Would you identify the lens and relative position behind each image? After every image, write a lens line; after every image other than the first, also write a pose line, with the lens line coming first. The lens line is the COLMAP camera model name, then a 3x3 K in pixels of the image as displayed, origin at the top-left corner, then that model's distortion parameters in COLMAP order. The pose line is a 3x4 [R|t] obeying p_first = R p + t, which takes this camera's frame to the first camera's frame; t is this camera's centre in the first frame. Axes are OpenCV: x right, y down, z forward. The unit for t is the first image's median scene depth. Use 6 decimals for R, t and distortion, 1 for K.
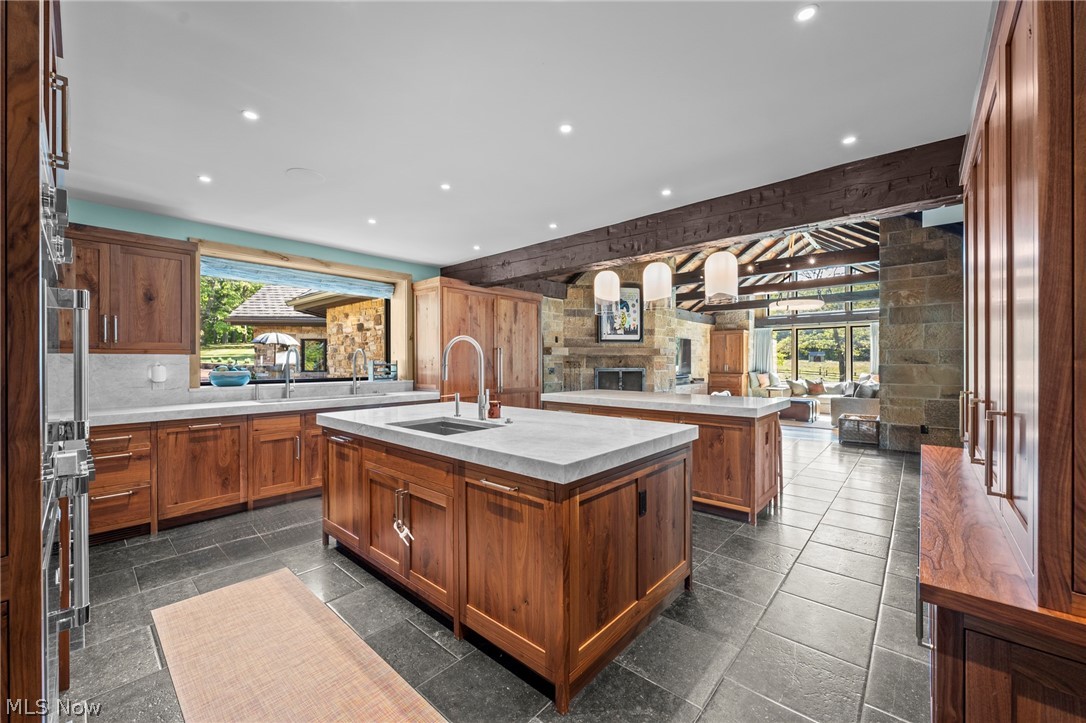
lens RADIAL K [[423.8, 0, 541.4], [0, 423.8, 363.8], [0, 0, 1]] dist [-0.000429, 0.000048]
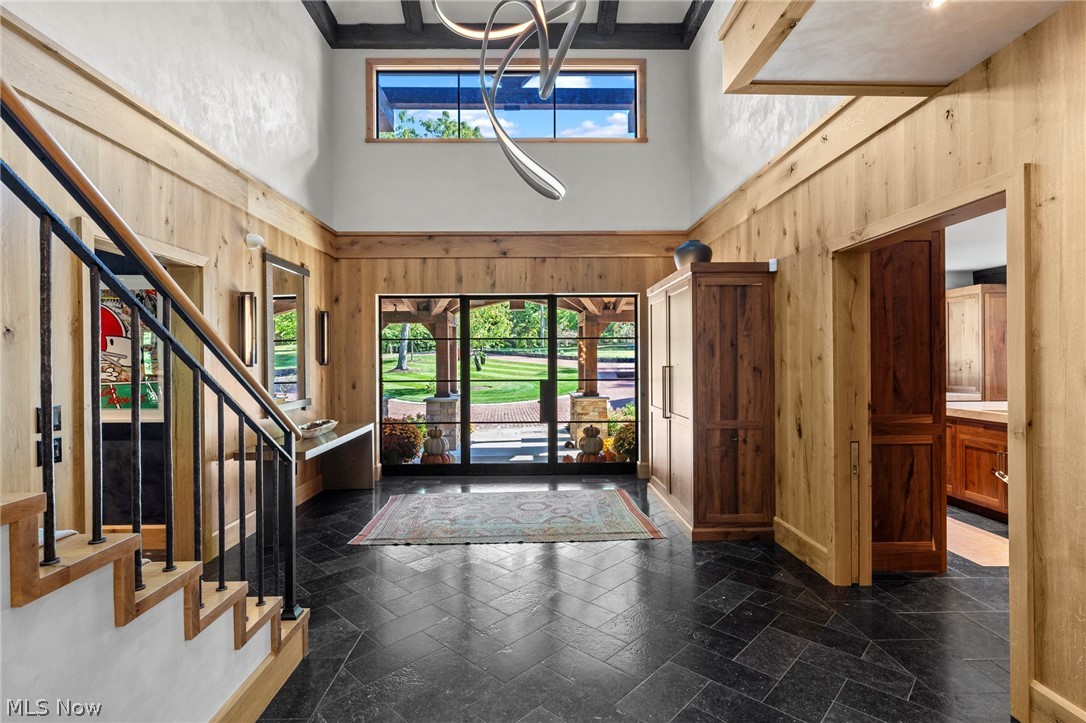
lens RADIAL K [[523.5, 0, 541.4], [0, 523.5, 359.9], [0, 0, 1]] dist [0.001054, 0.000130]
pose [[0.684823, -0.000340, -0.728710, -0.033775], [-0.001074, 0.999998, -0.001477, -0.012864], [0.728709, 0.001794, 0.684821, -0.593189]]
